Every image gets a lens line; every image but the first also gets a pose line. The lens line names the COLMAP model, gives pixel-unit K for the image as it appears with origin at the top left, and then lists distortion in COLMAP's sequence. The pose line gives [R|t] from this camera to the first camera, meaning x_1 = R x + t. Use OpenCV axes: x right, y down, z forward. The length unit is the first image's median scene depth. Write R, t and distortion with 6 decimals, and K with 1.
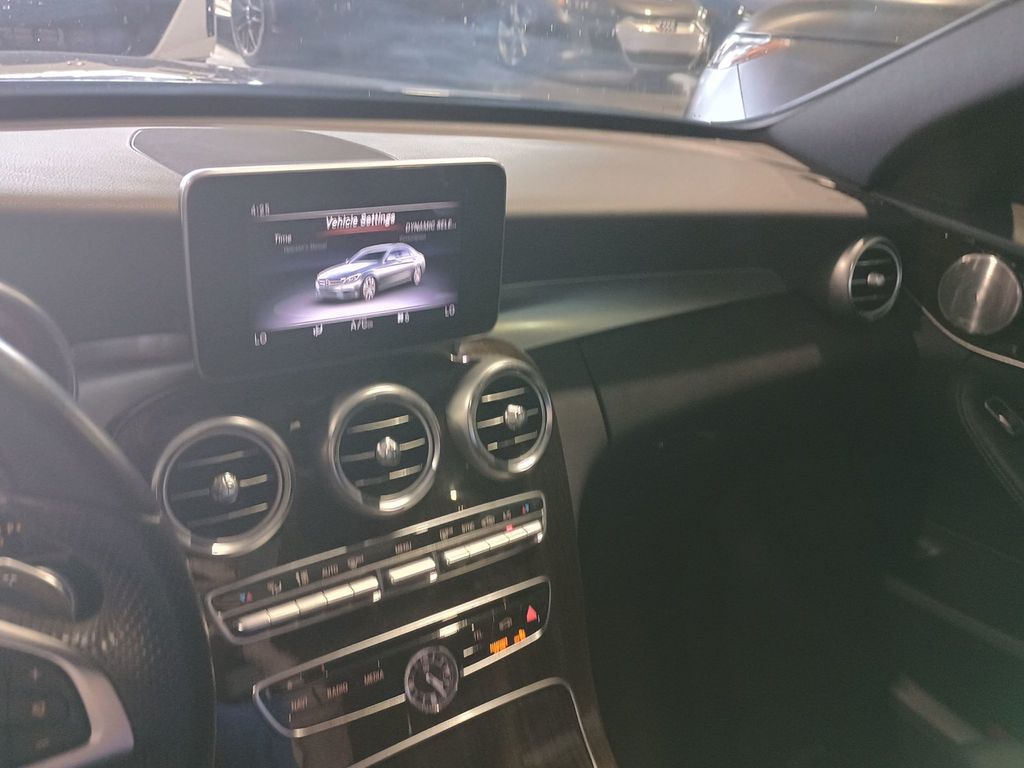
lens RADIAL K [[871.0, 0, 514.2], [0, 871.0, 376.9], [0, 0, 1]] dist [0.052393, -0.035168]
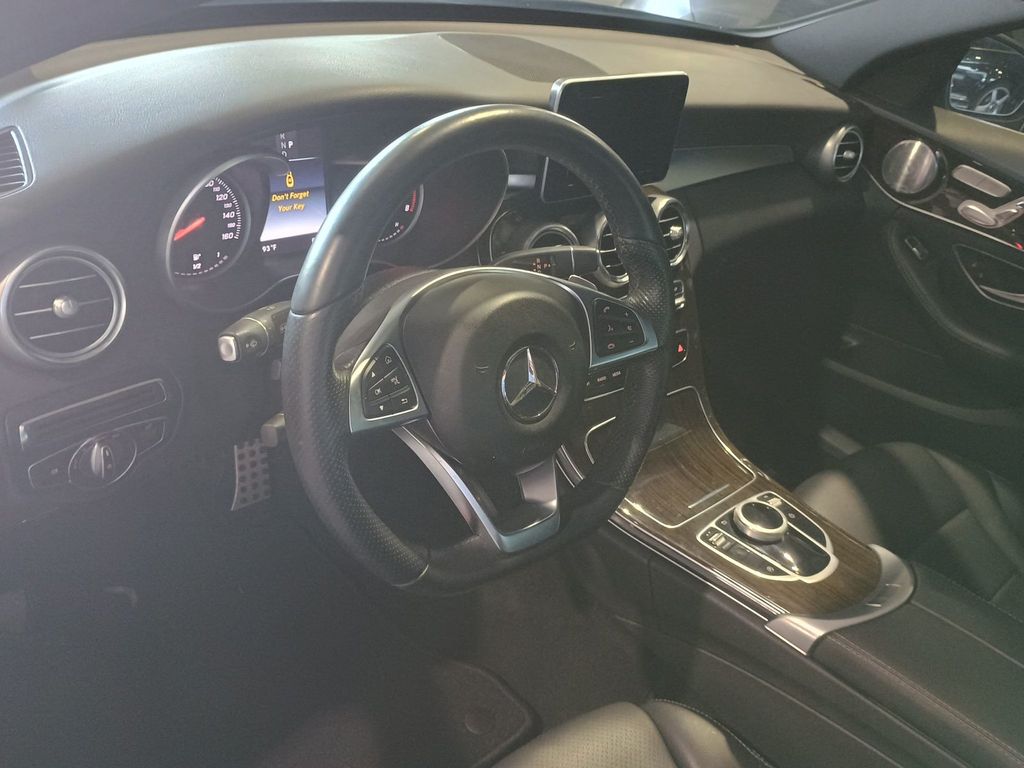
lens RADIAL K [[871.0, 0, 506.4], [0, 871.0, 392.6], [0, 0, 1]] dist [0.052393, -0.035168]
pose [[0.986835, -0.008036, 0.161528, -0.420568], [-0.018586, 0.986512, 0.162630, 0.057960], [-0.160657, -0.163491, 0.973376, -0.450293]]
